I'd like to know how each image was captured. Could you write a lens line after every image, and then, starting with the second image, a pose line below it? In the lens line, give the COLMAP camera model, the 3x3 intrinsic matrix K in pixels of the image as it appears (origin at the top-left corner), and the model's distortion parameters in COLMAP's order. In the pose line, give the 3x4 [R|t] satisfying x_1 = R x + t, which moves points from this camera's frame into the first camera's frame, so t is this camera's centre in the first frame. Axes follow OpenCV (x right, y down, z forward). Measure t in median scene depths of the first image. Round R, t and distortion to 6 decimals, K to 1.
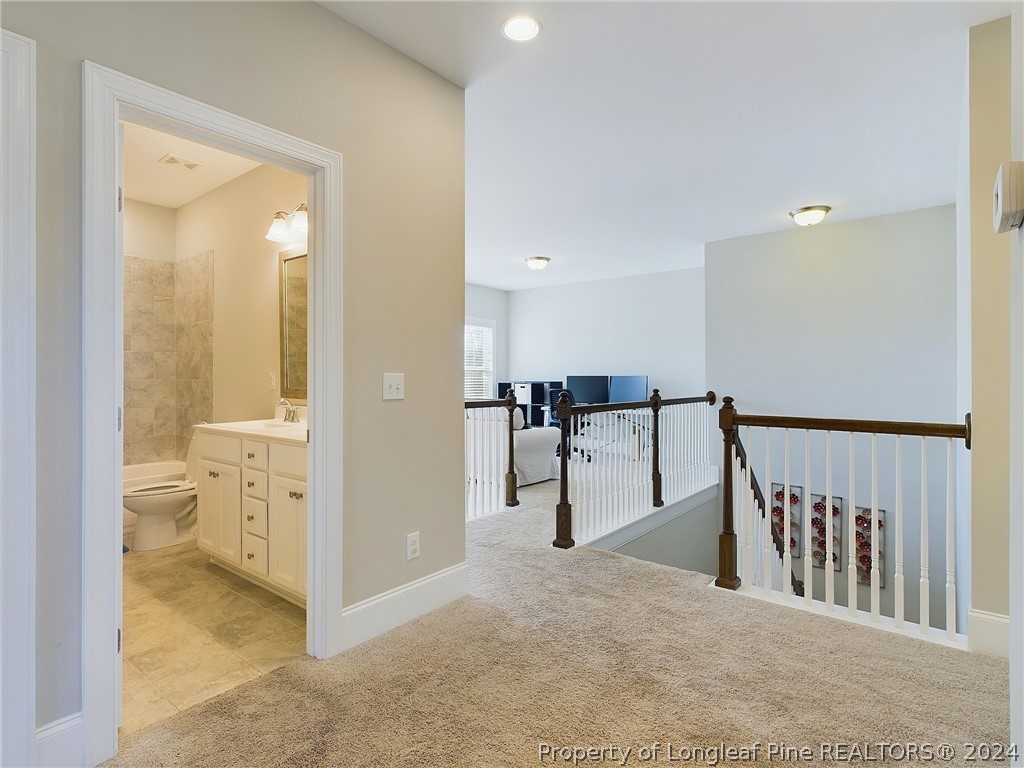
lens RADIAL K [[536.1, 0, 513.4], [0, 536.1, 376.2], [0, 0, 1]] dist [0.001382, 0.000123]
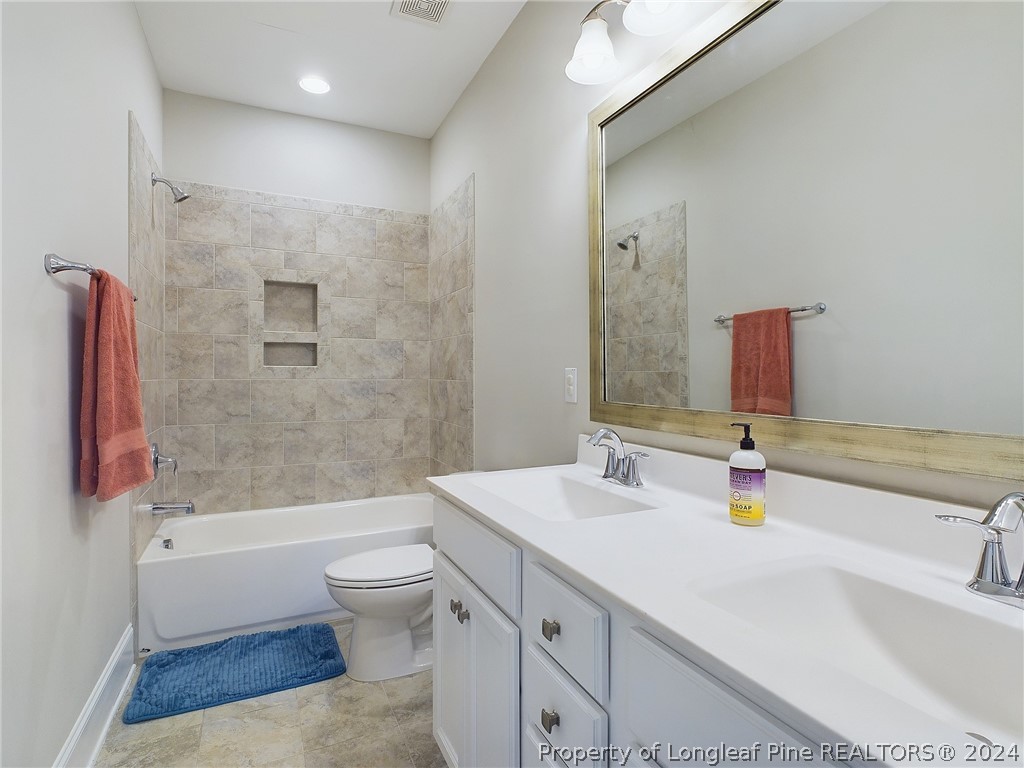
lens RADIAL K [[536.1, 0, 513.4], [0, 536.1, 376.2], [0, 0, 1]] dist [0.001382, 0.000123]
pose [[0.896590, 0.003641, -0.442847, -0.226299], [-0.002980, 0.999993, 0.002188, -0.000039], [0.442852, -0.000643, 0.896595, 0.432631]]
